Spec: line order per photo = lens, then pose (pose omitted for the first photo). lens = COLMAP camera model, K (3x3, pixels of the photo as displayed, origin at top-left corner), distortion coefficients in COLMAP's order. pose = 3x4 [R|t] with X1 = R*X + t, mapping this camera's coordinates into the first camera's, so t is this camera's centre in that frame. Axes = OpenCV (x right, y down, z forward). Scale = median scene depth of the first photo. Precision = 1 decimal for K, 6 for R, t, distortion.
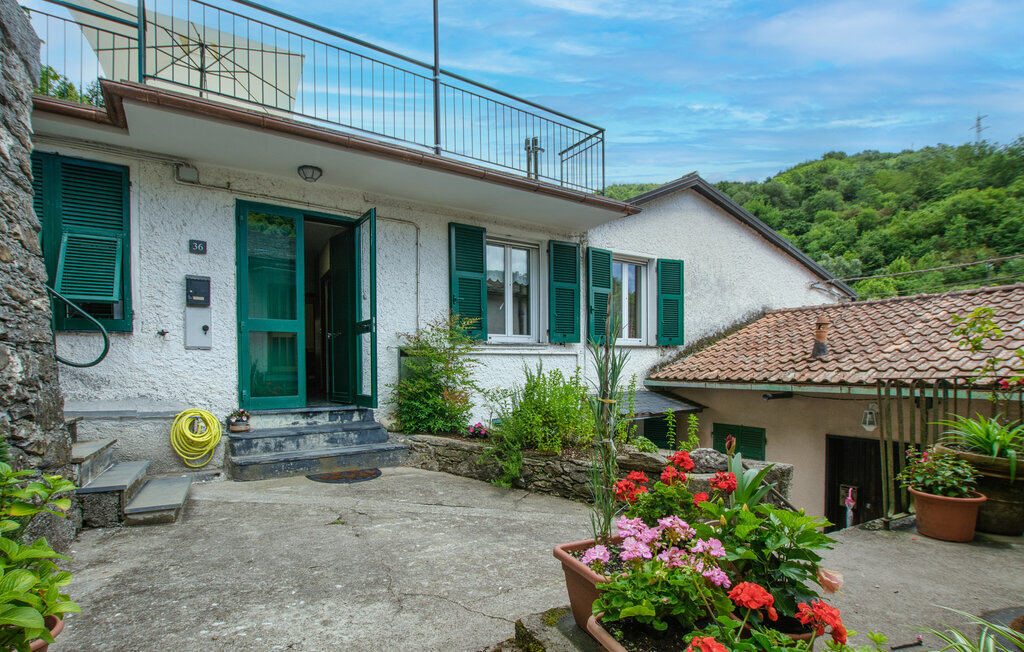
lens RADIAL K [[499.2, 0, 513.2], [0, 499.2, 371.1], [0, 0, 1]] dist [-0.001354, 0.000394]
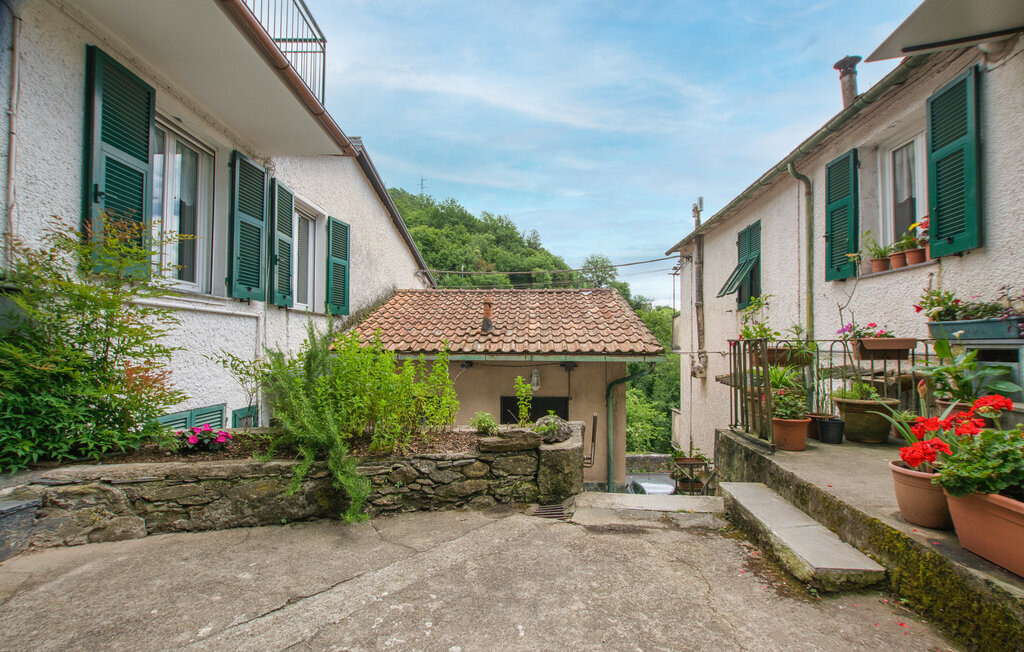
lens RADIAL K [[455.1, 0, 510.6], [0, 455.1, 331.5], [0, 0, 1]] dist [-0.002714, -0.000714]
pose [[0.548348, 0.037026, 0.835430, -0.329950], [-0.001365, 0.999058, -0.043382, 0.023539], [-0.836249, 0.022647, 0.547882, 0.467904]]
